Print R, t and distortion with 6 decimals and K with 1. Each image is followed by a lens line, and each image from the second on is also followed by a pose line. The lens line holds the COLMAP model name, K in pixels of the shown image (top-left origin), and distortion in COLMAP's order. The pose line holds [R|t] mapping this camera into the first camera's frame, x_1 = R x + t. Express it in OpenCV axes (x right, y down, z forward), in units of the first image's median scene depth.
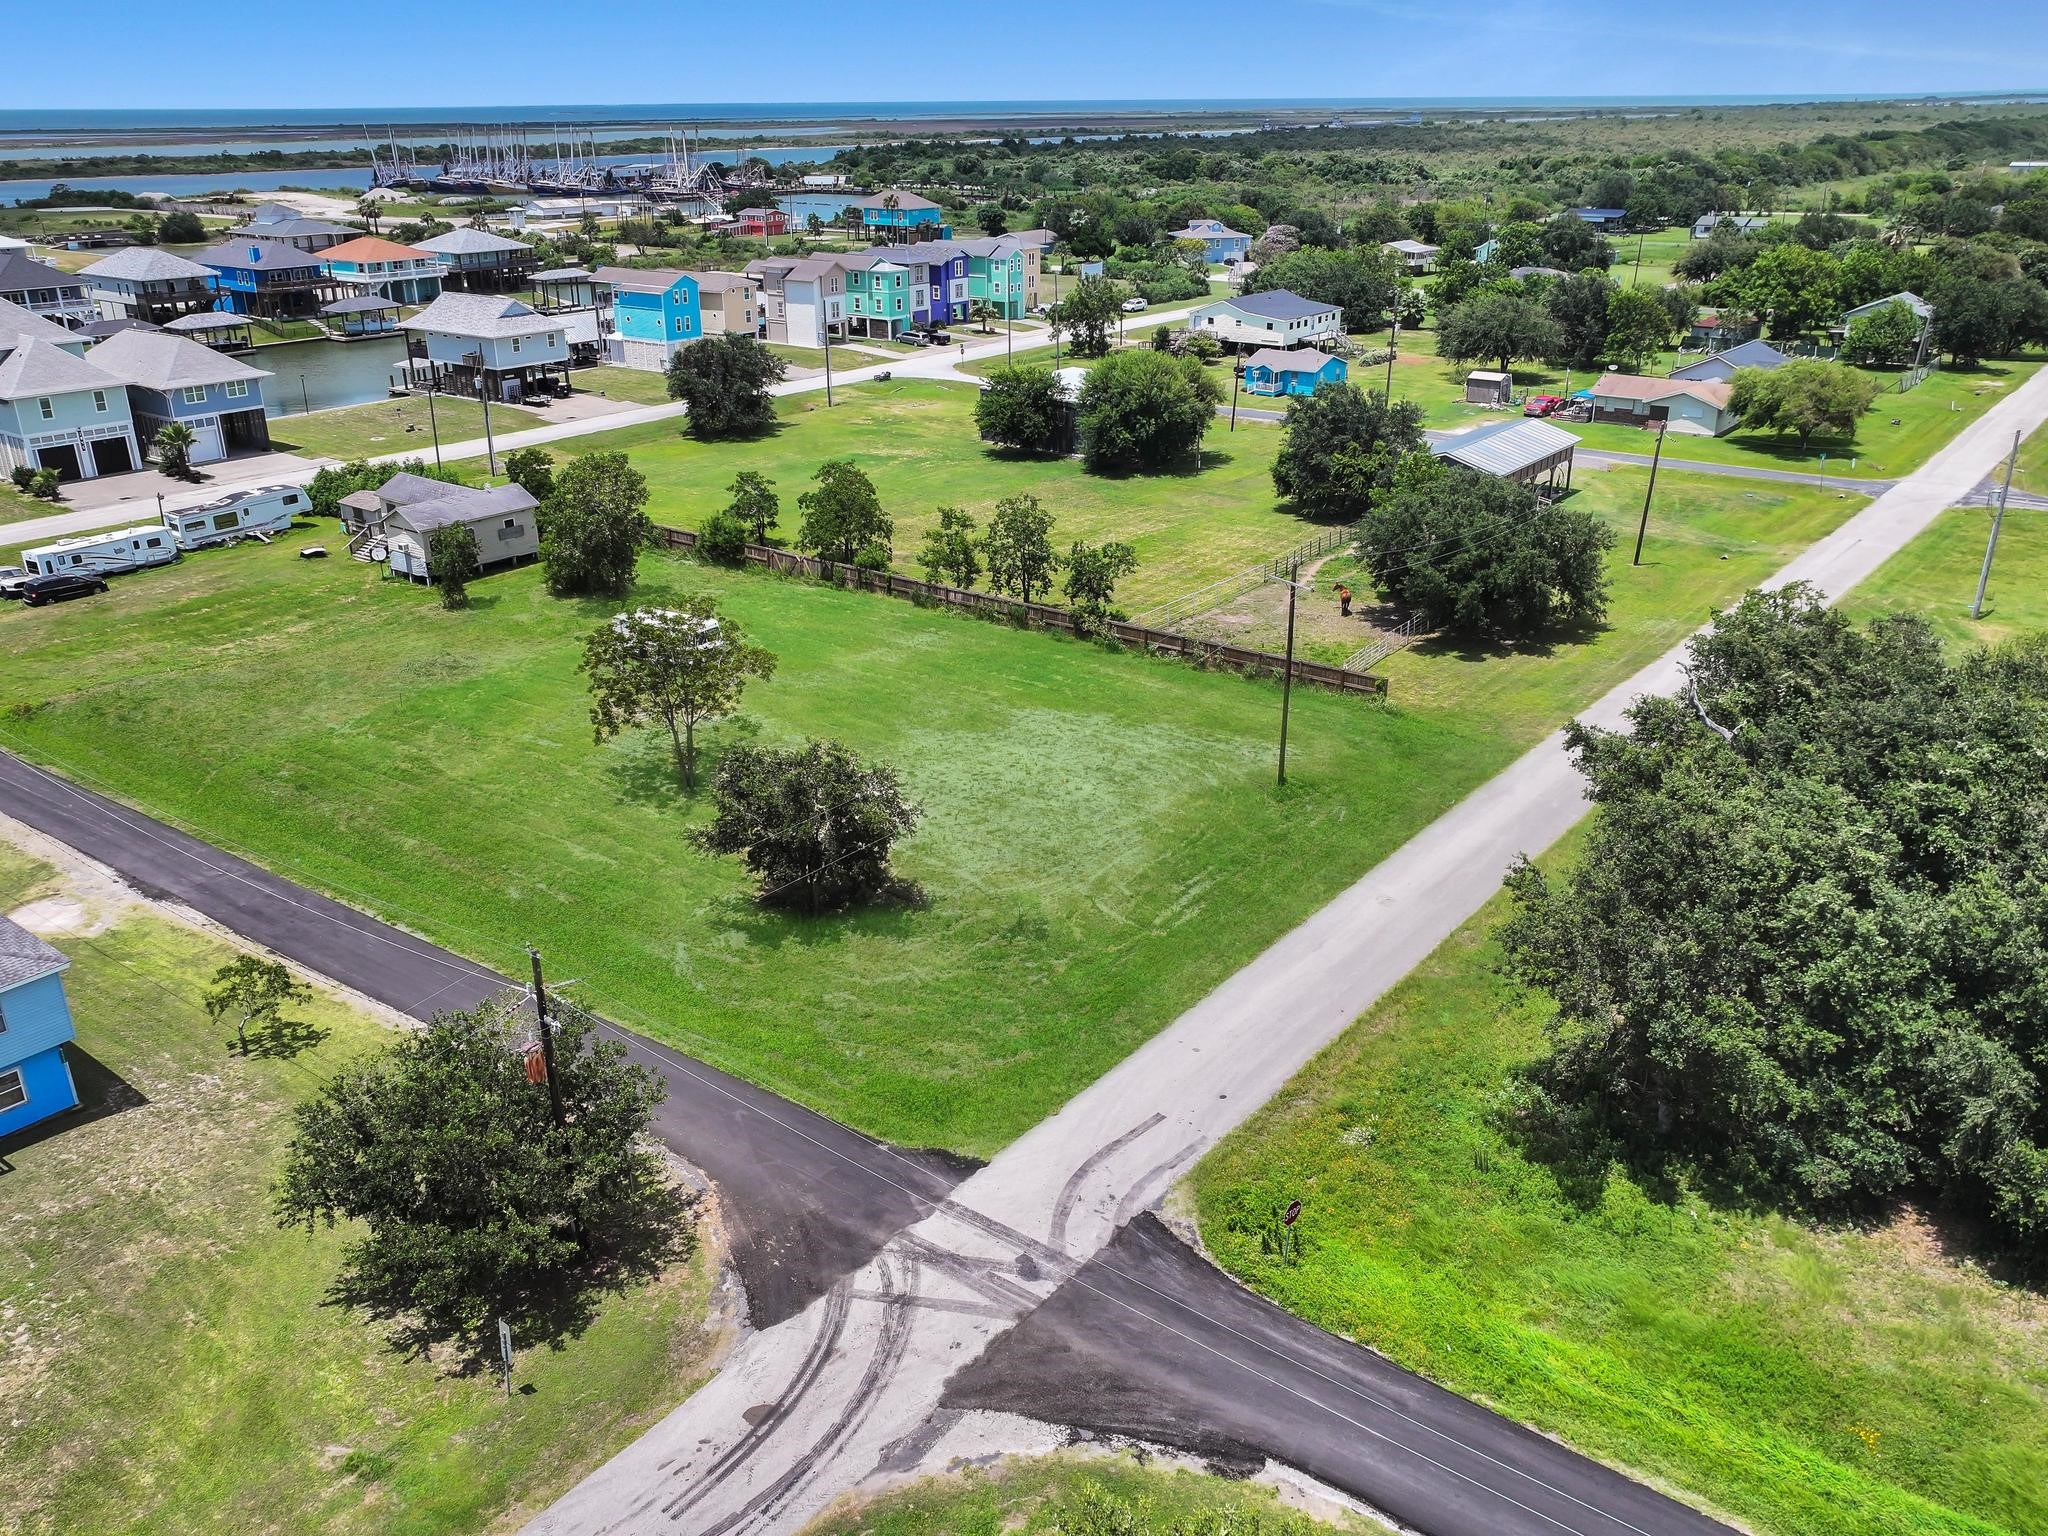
lens RADIAL K [[1626.5, 0, 1017.6], [0, 1626.5, 766.9], [0, 0, 1]] dist [0.021992, -0.019095]
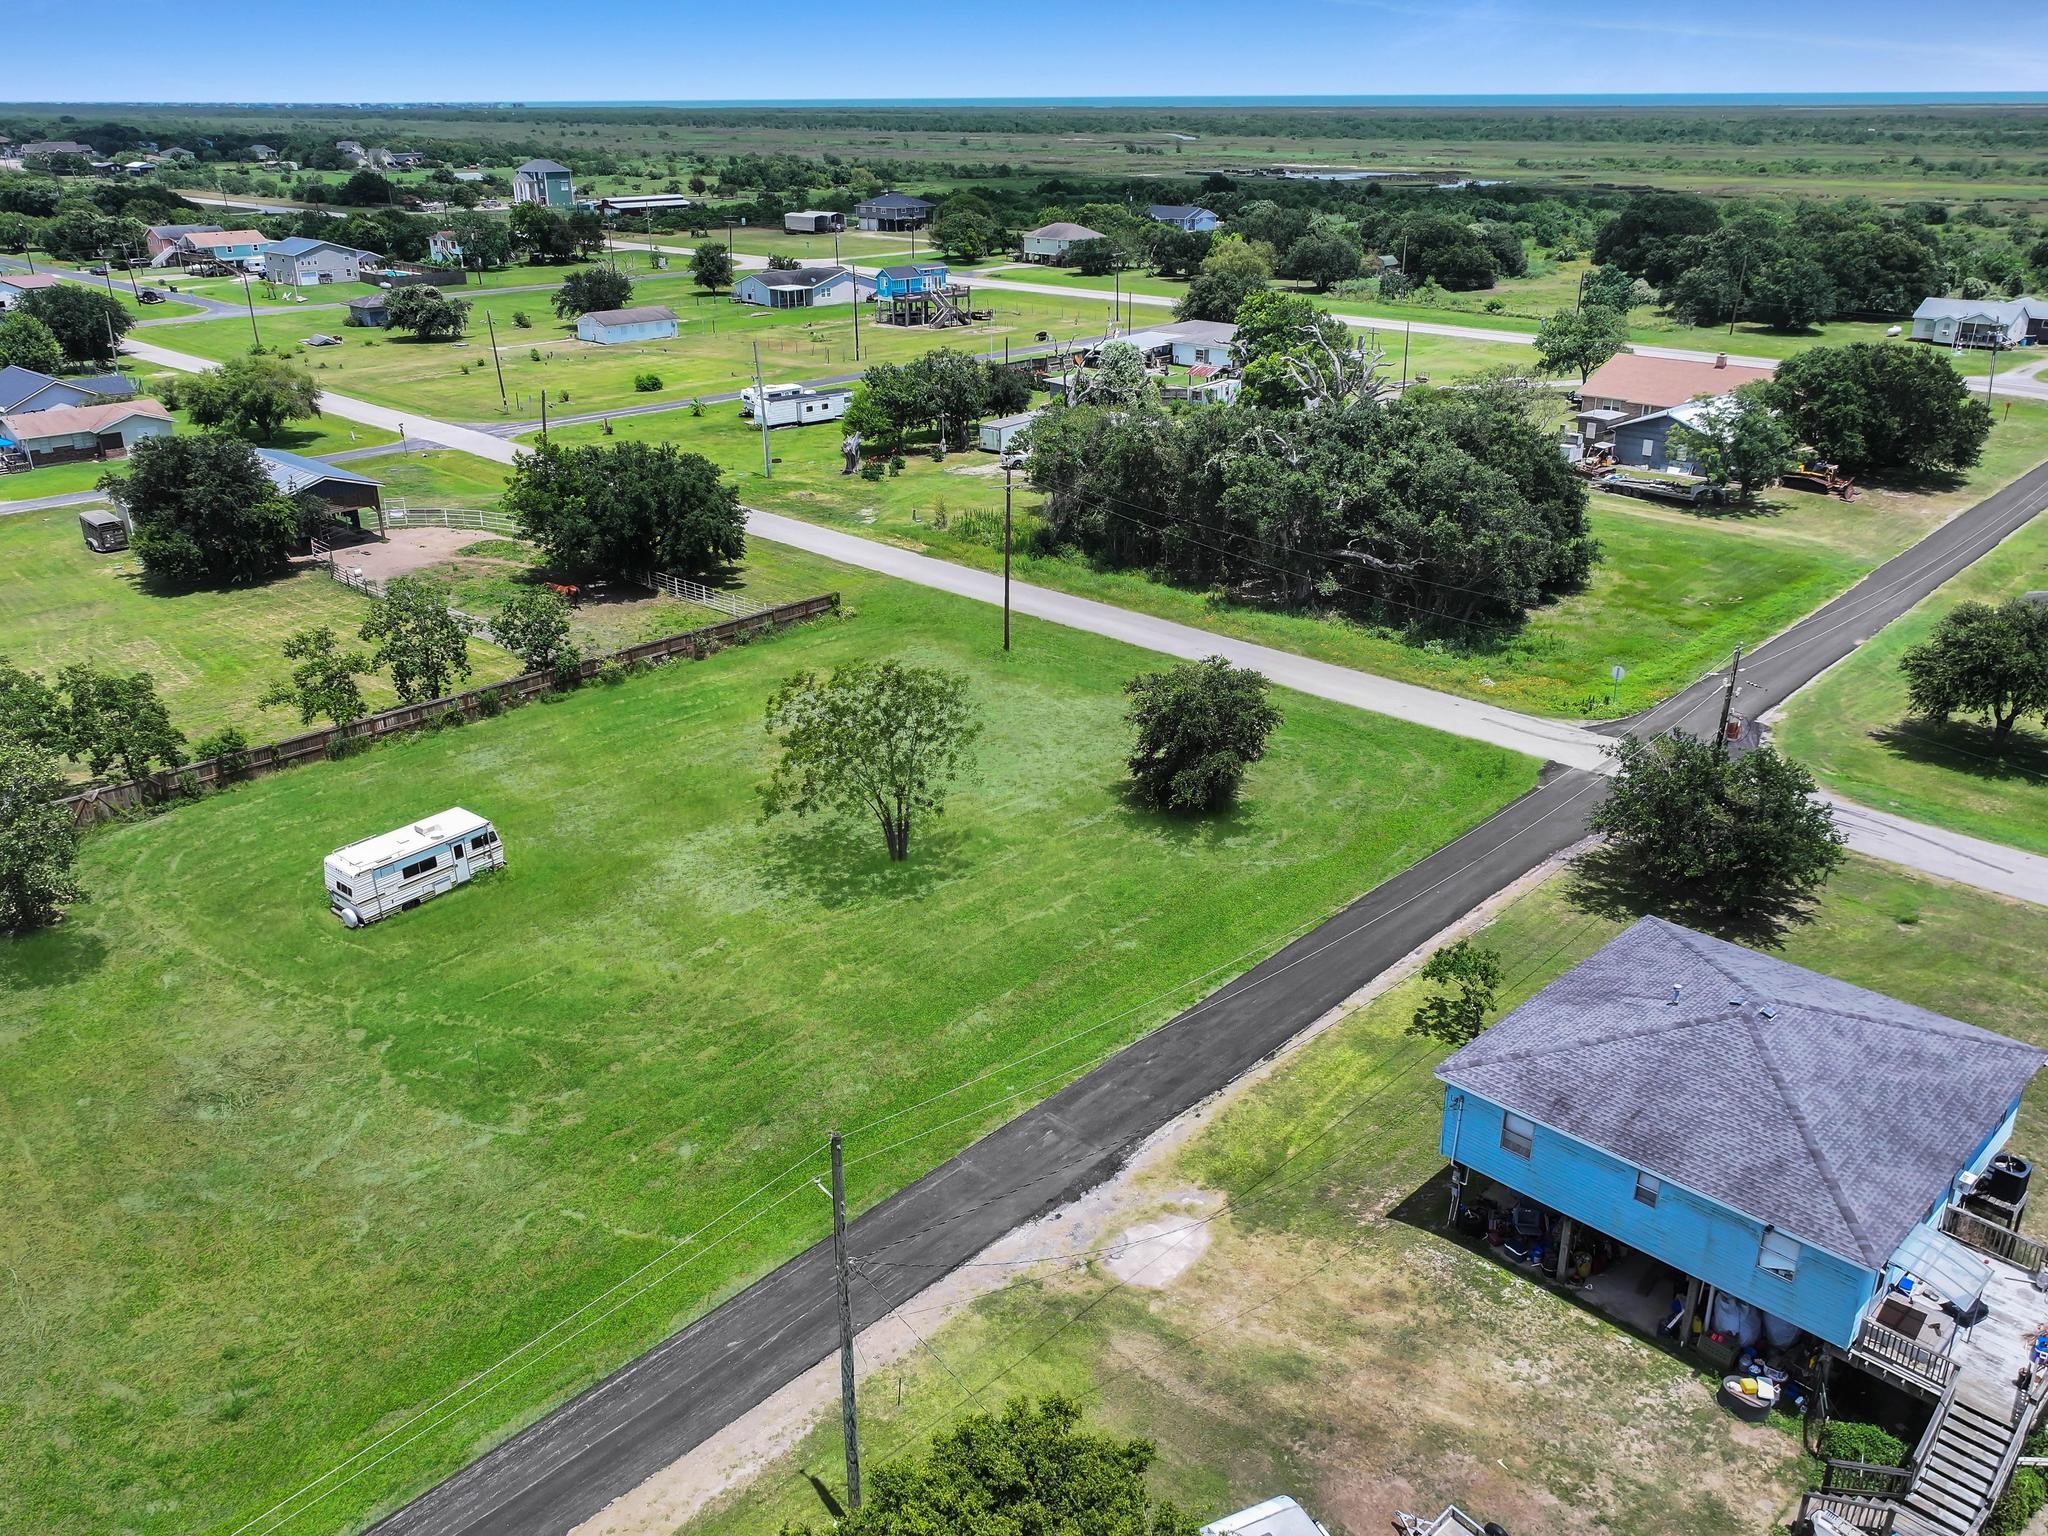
lens RADIAL K [[1626.5, 0, 1020.2], [0, 1626.5, 773.1], [0, 0, 1]] dist [0.021992, -0.019095]
pose [[0.113490, -0.374196, 0.920379, -0.932647], [0.380914, 0.871965, 0.307543, -0.262051], [-0.917619, 0.315682, 0.241496, 0.652358]]
